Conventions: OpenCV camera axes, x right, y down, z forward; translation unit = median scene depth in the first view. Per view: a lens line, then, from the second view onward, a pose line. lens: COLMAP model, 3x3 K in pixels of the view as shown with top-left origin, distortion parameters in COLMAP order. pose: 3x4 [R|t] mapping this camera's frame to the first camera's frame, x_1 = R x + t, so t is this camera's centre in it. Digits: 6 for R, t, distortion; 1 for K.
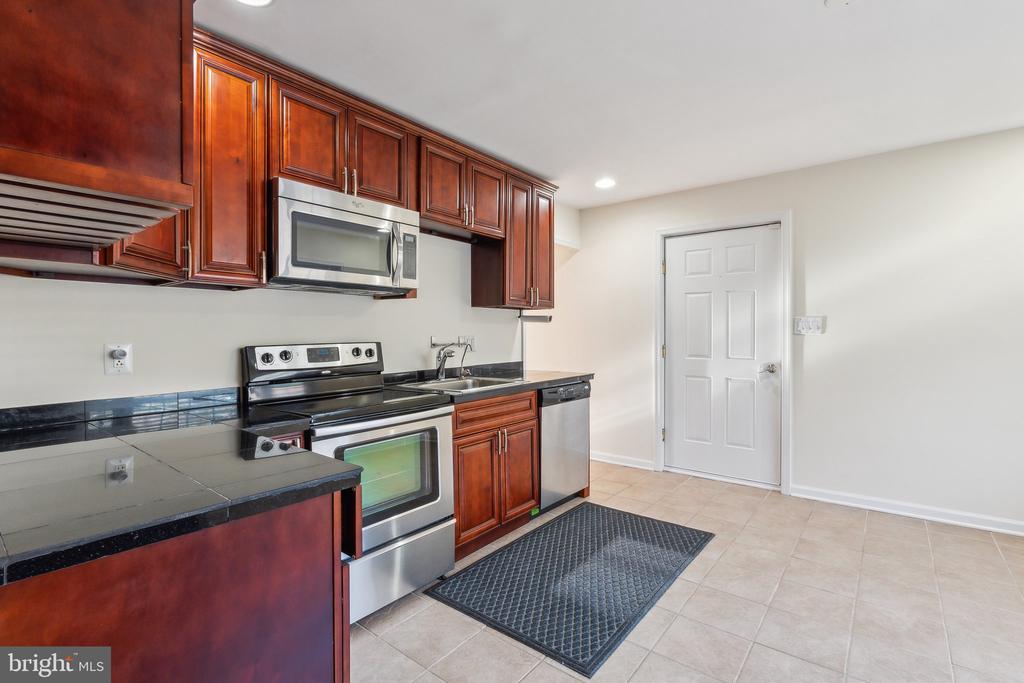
lens RADIAL K [[468.1, 0, 507.8], [0, 468.1, 334.3], [0, 0, 1]] dist [-0.002956, -0.000424]
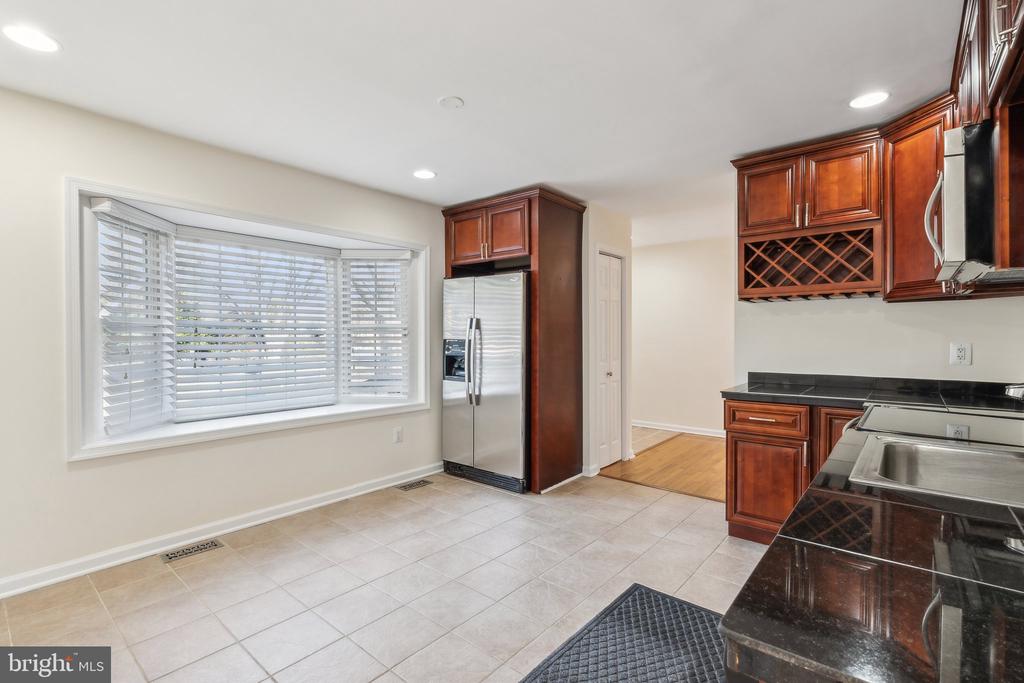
lens RADIAL K [[468.1, 0, 507.8], [0, 468.1, 334.3], [0, 0, 1]] dist [-0.002956, -0.000424]
pose [[-0.999932, 0.001743, 0.011558, 0.368593], [0.001734, 0.999998, -0.000738, -0.005625], [-0.011560, -0.000718, -0.999933, 1.643742]]
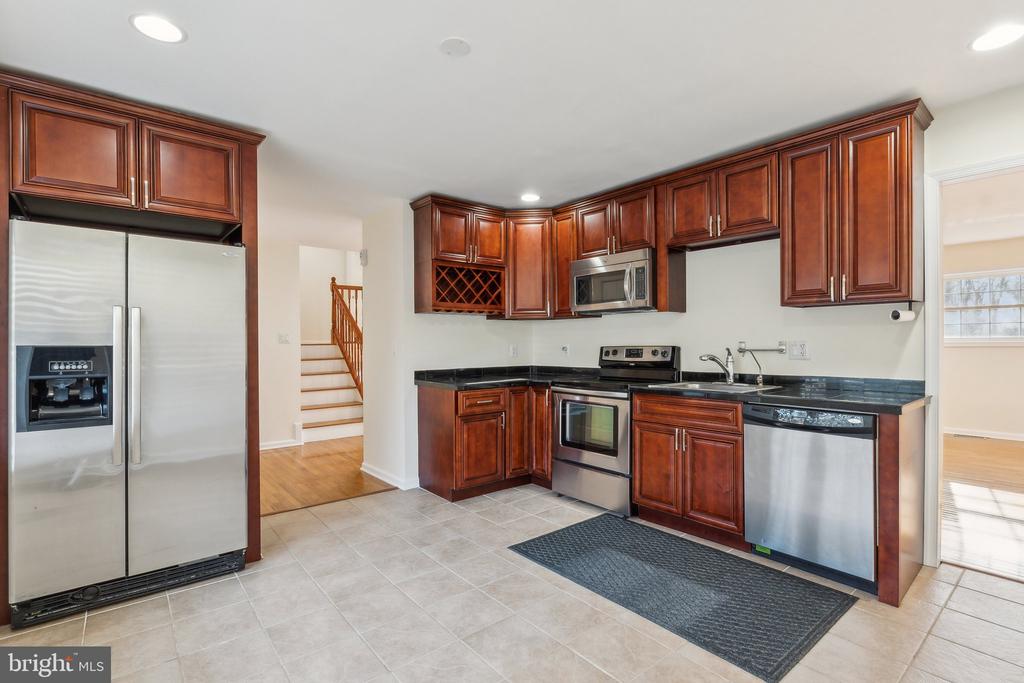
lens RADIAL K [[476.6, 0, 512.0], [0, 476.6, 341.5], [0, 0, 1]] dist [-0.005427, -0.000902]
pose [[-0.203215, -0.000609, -0.979134, 1.249267], [0.002515, 0.999996, -0.001144, 0.005250], [0.979131, -0.002695, -0.203213, 0.928878]]
